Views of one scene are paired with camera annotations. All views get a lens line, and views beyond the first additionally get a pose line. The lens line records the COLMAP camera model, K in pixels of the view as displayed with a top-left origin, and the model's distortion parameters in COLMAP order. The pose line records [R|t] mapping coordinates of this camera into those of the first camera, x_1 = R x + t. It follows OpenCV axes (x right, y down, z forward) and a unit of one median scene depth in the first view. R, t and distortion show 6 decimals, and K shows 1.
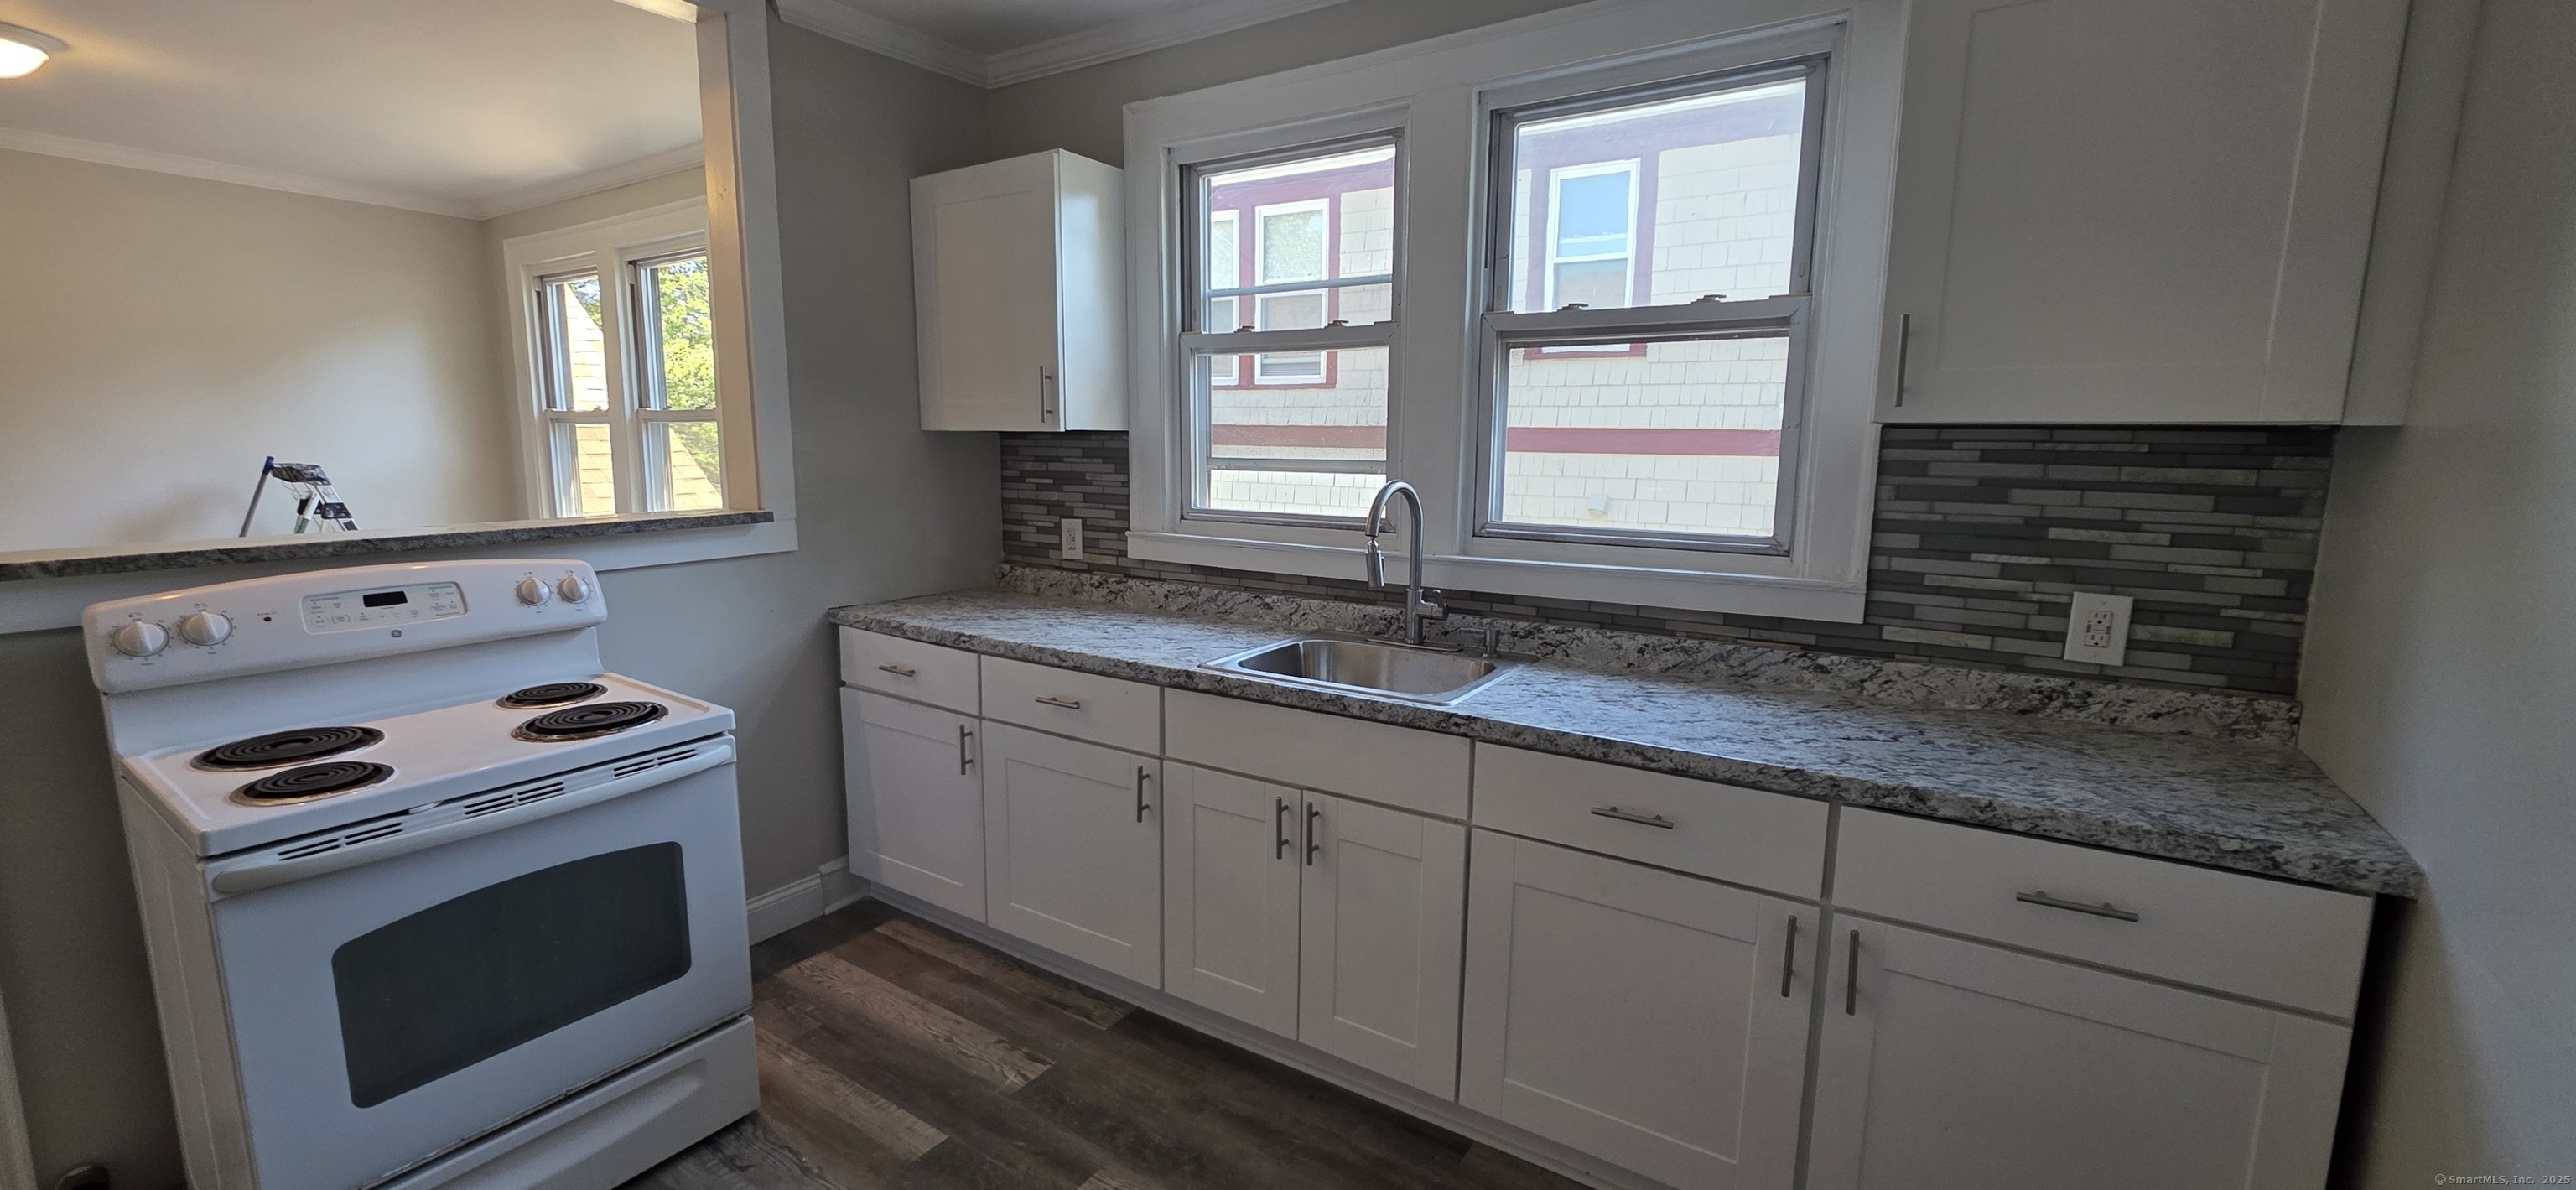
lens RADIAL K [[1025.0, 0, 1278.1], [0, 1025.0, 589.3], [0, 0, 1]] dist [0.001910, 0.000146]
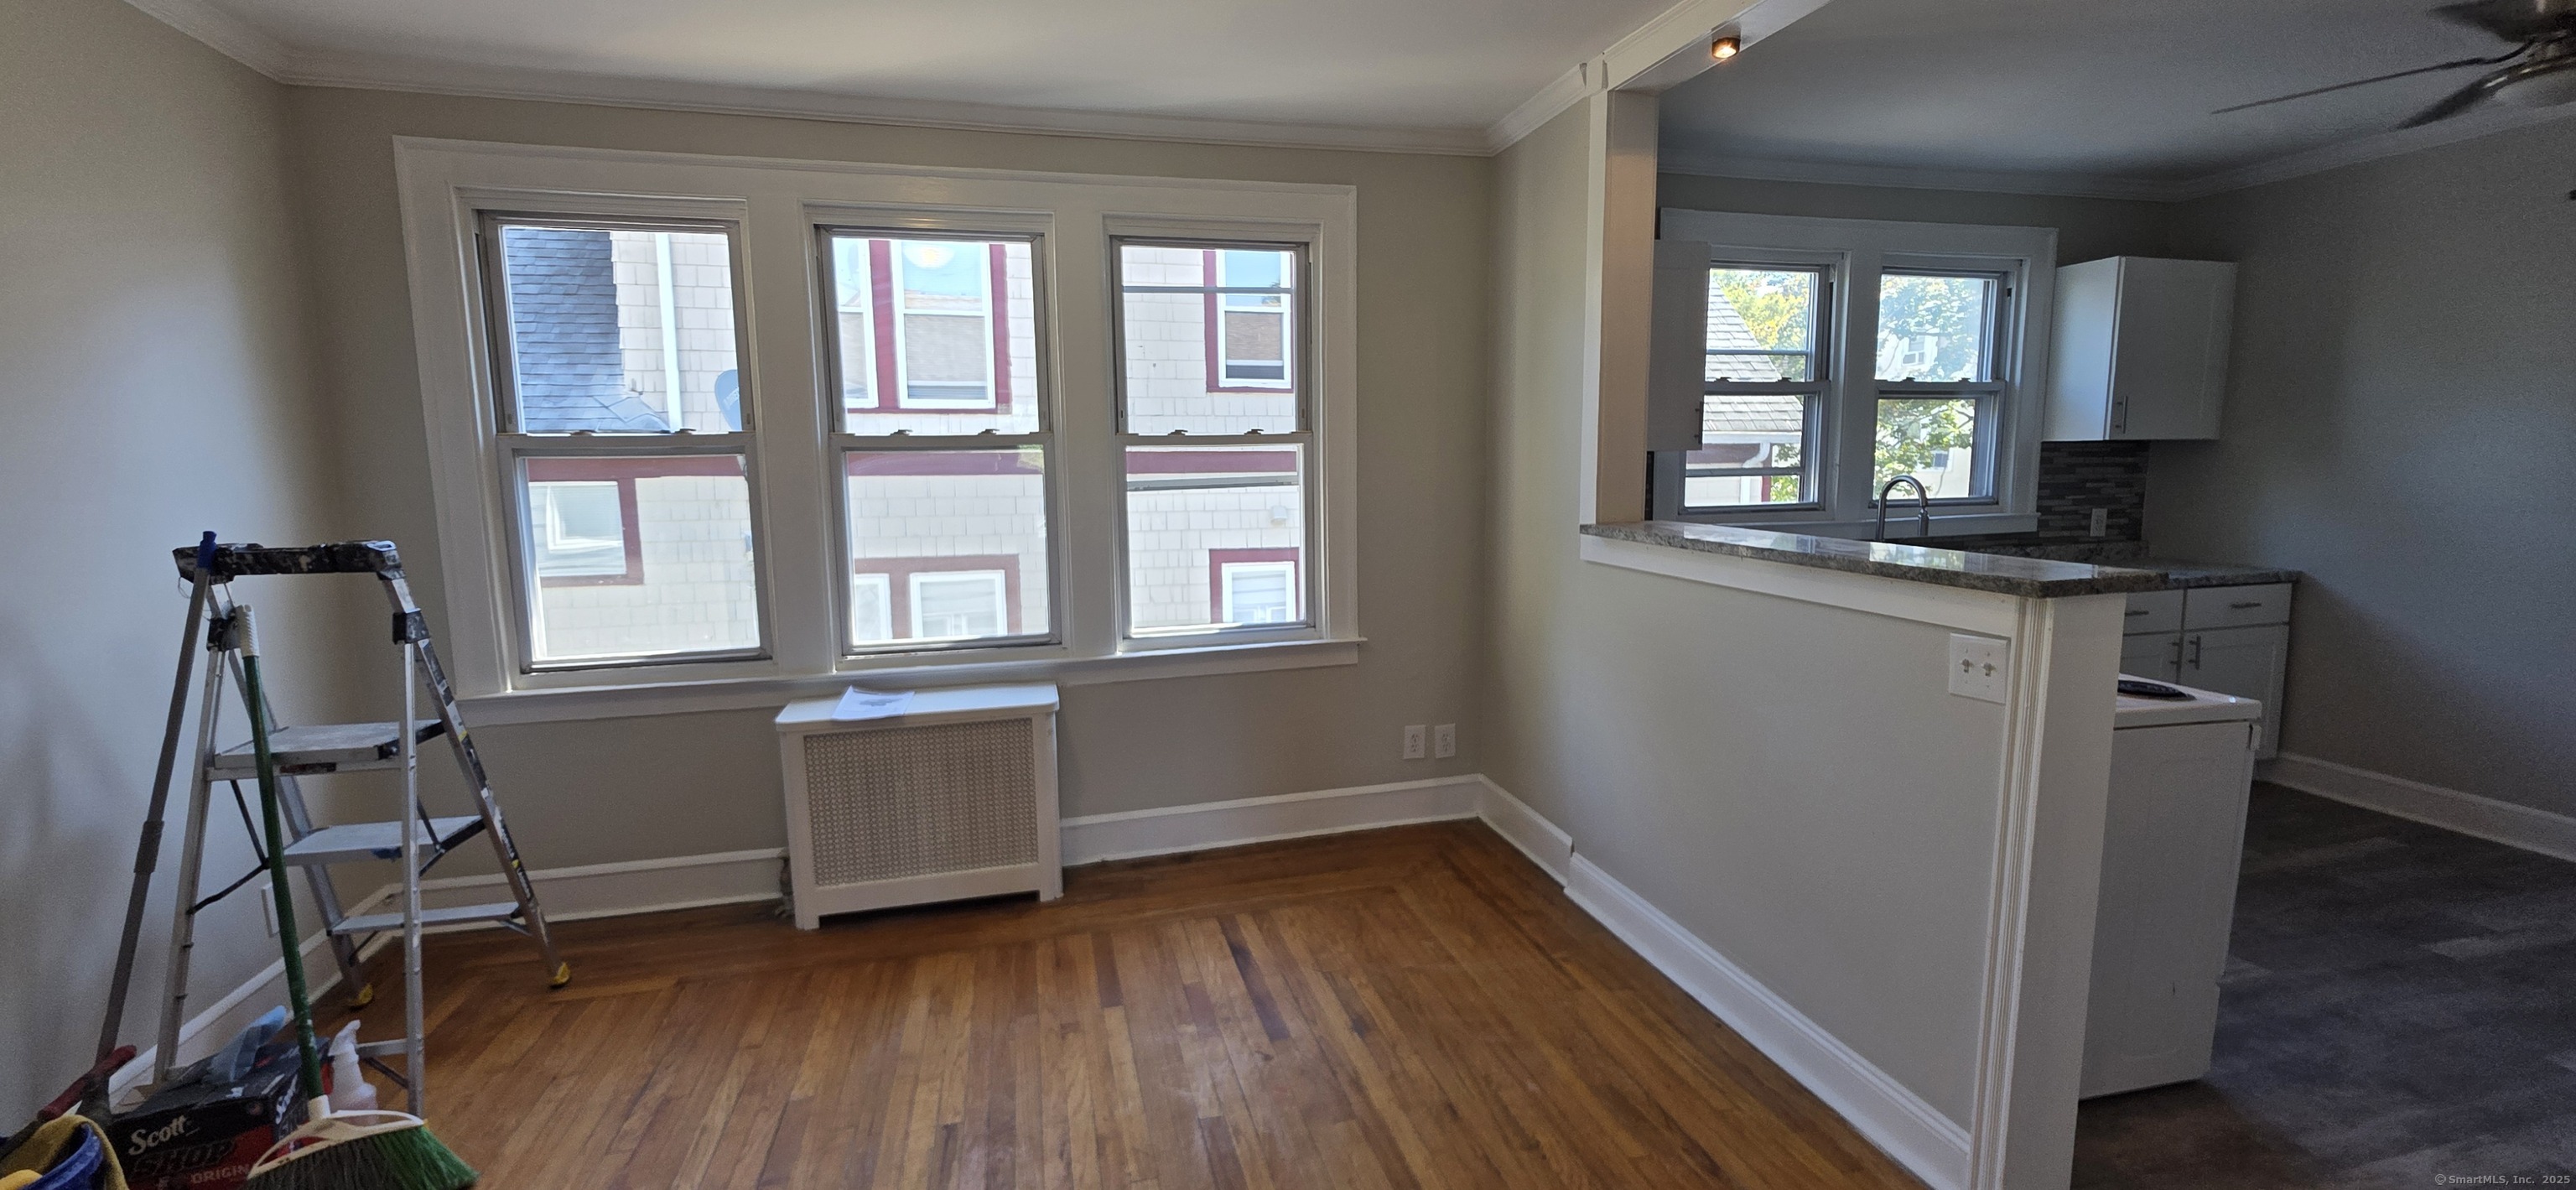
lens RADIAL K [[1032.5, 0, 1283.2], [0, 1032.5, 592.5], [0, 0, 1]] dist [0.003259, -0.000494]
pose [[0.669756, -0.109996, 0.734389, -1.946187], [0.127970, 0.991269, 0.031764, -0.102424], [-0.731472, 0.072705, 0.677985, 0.615465]]
